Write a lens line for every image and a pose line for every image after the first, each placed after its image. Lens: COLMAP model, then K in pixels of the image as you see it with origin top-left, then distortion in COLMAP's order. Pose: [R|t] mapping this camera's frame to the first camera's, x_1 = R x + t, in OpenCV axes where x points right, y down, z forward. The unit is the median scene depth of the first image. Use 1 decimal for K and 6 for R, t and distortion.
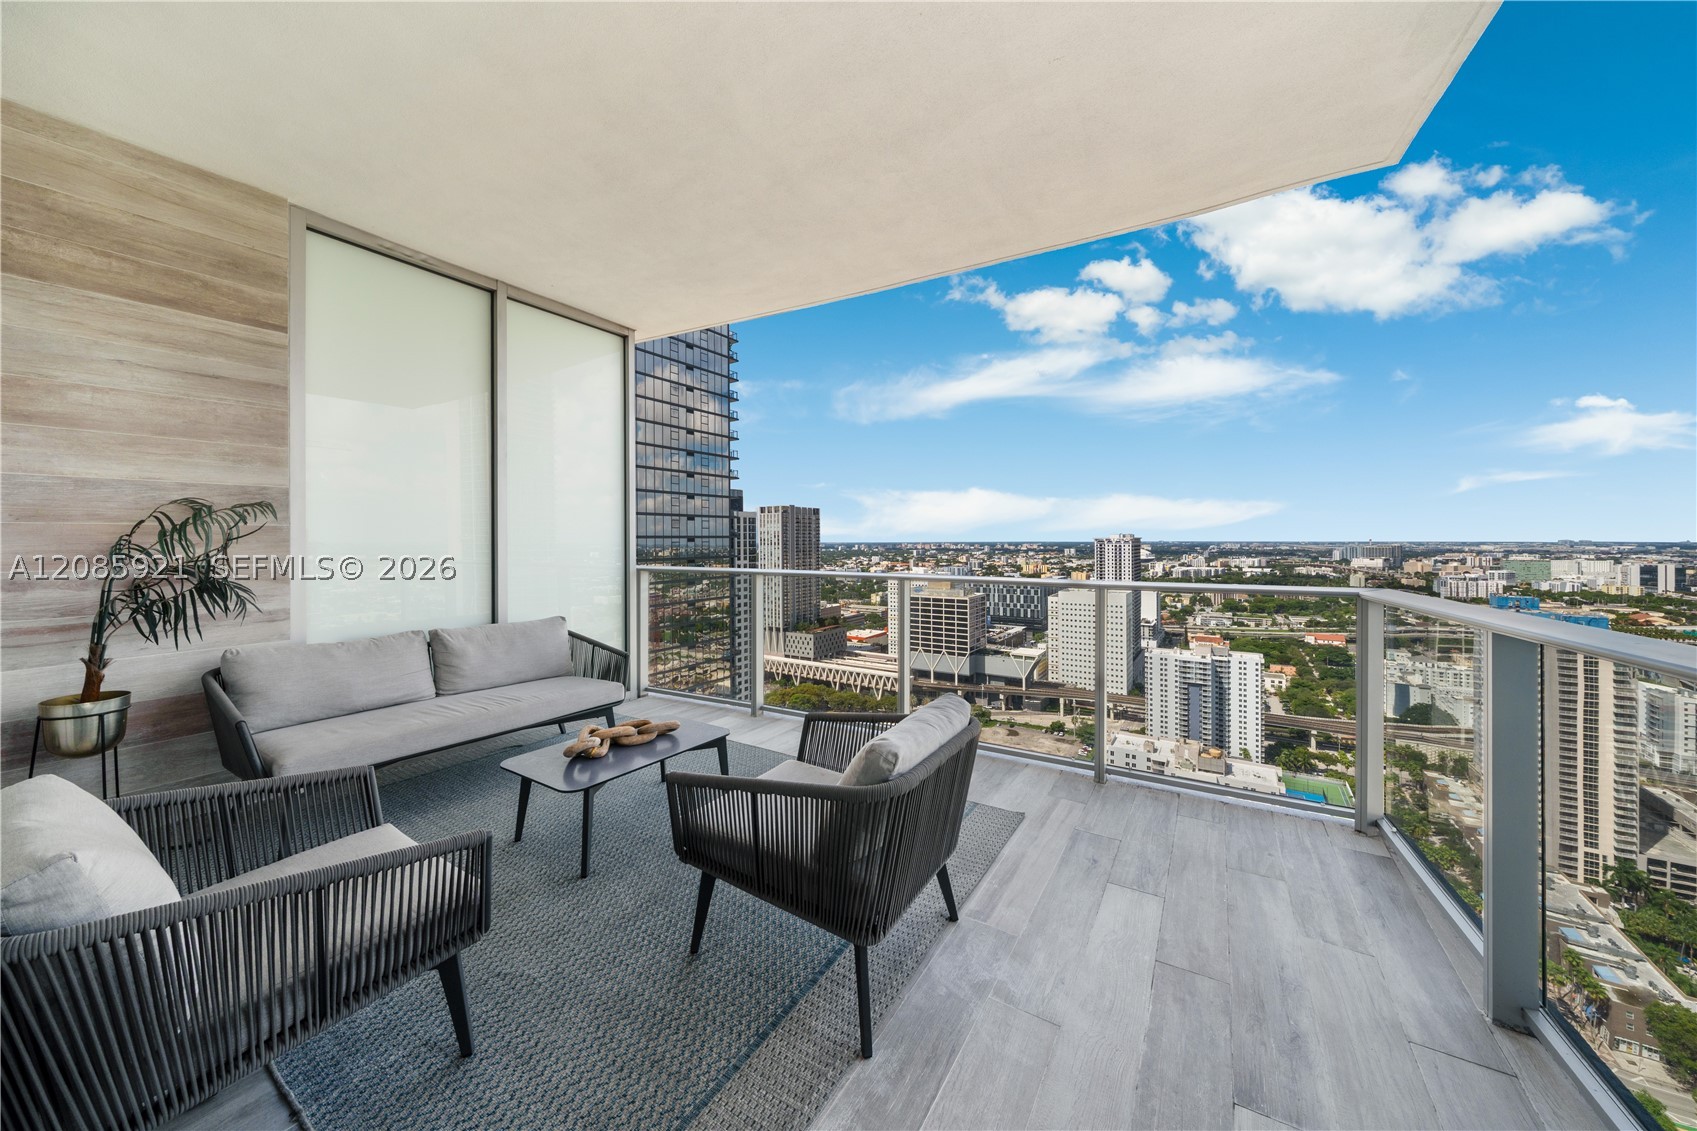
lens RADIAL K [[584.9, 0, 837.0], [0, 584.9, 531.8], [0, 0, 1]] dist [-0.017789, 0.001850]
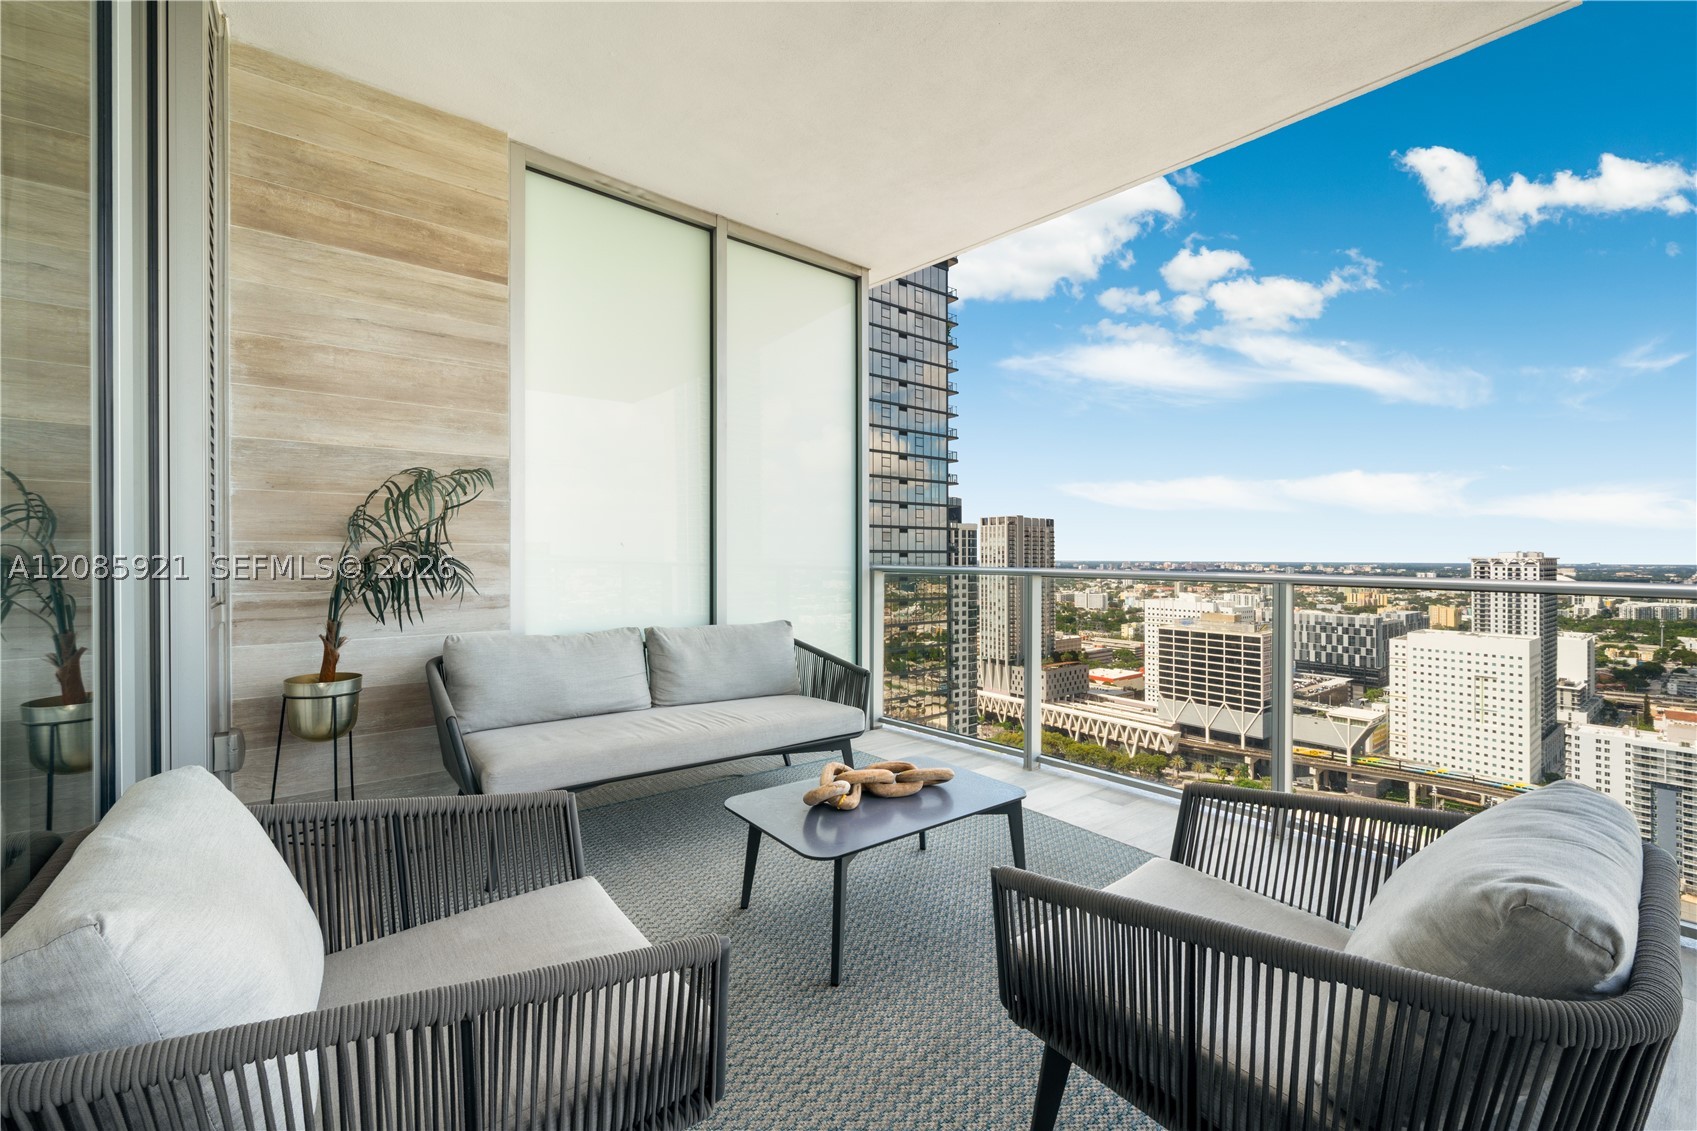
lens RADIAL K [[678.1, 0, 842.2], [0, 678.1, 551.7], [0, 0, 1]] dist [-0.012157, 0.000689]
pose [[0.944639, 0.006736, -0.328042, -0.137952], [-0.004372, 0.999959, 0.007940, 0.061727], [0.328082, -0.006066, 0.944630, 0.204579]]
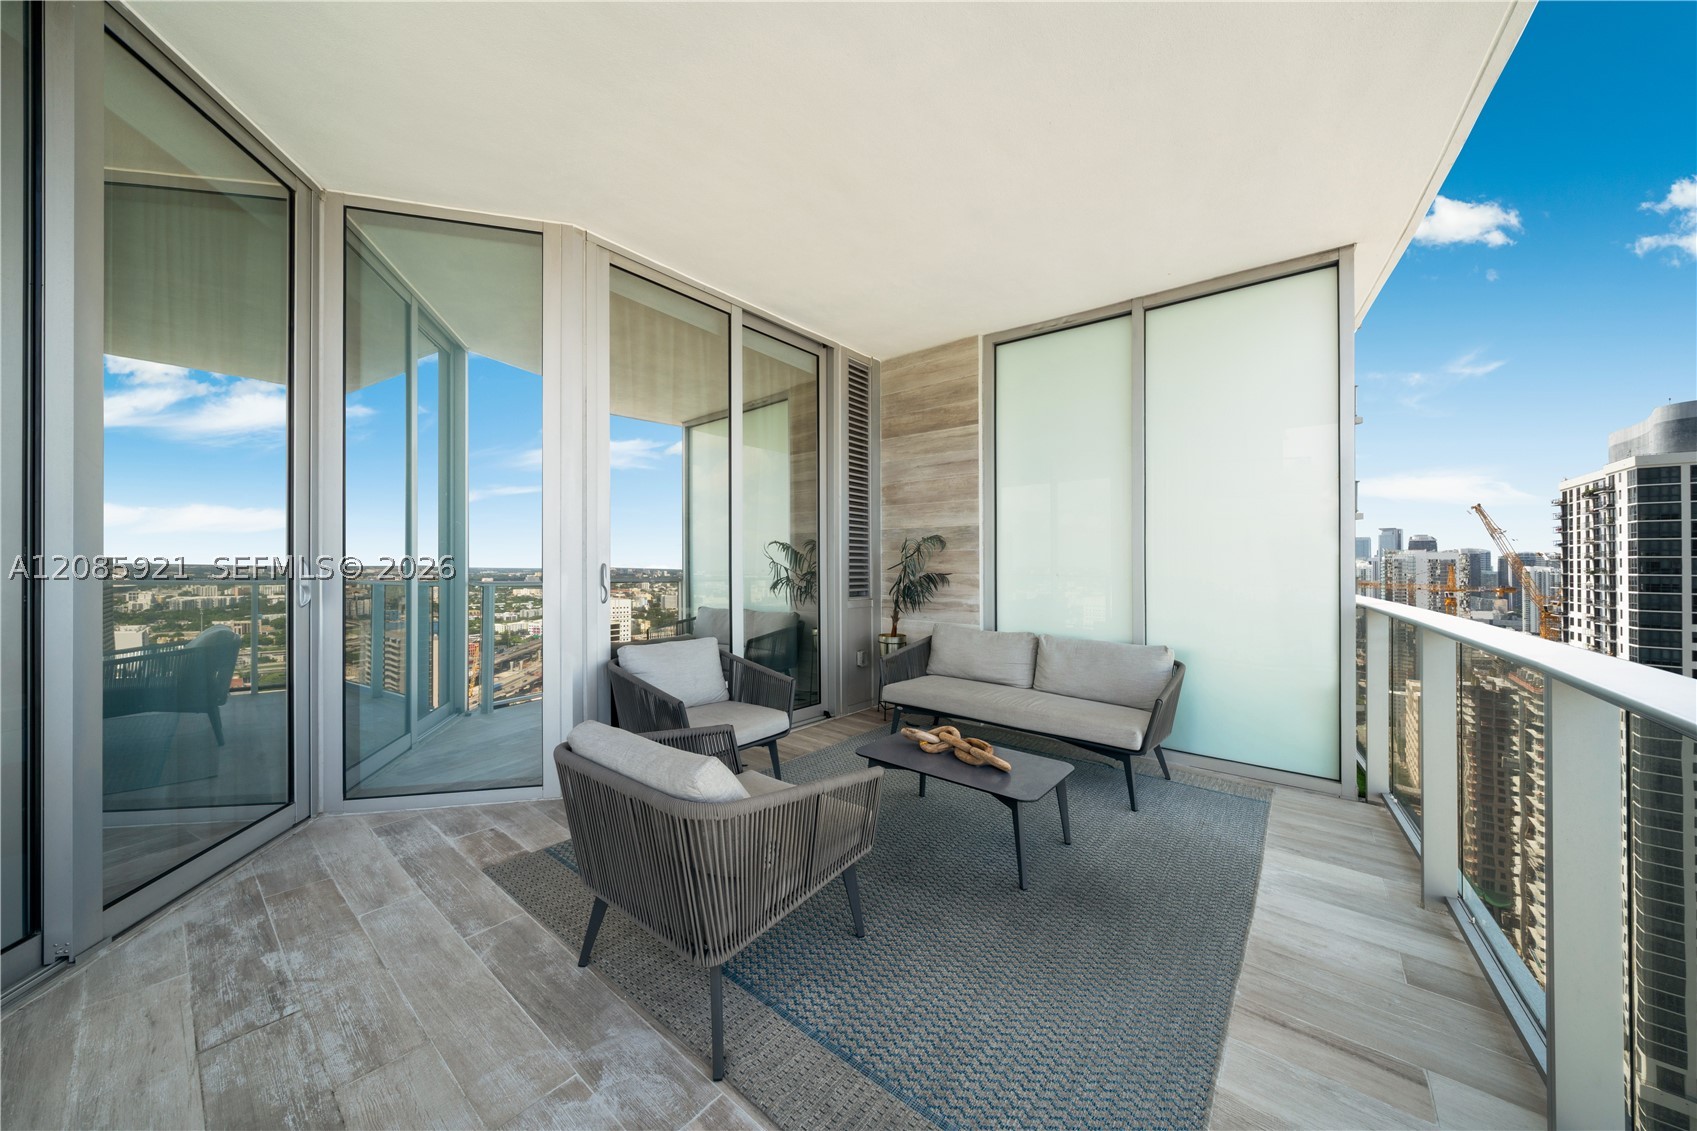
lens RADIAL K [[584.9, 0, 862.9], [0, 584.9, 561.5], [0, 0, 1]] dist [-0.017789, 0.001850]
pose [[-0.093631, -0.004412, -0.995597, 0.663089], [0.005551, 0.999972, -0.004954, 0.027093], [0.995591, -0.005990, -0.093604, 0.924195]]
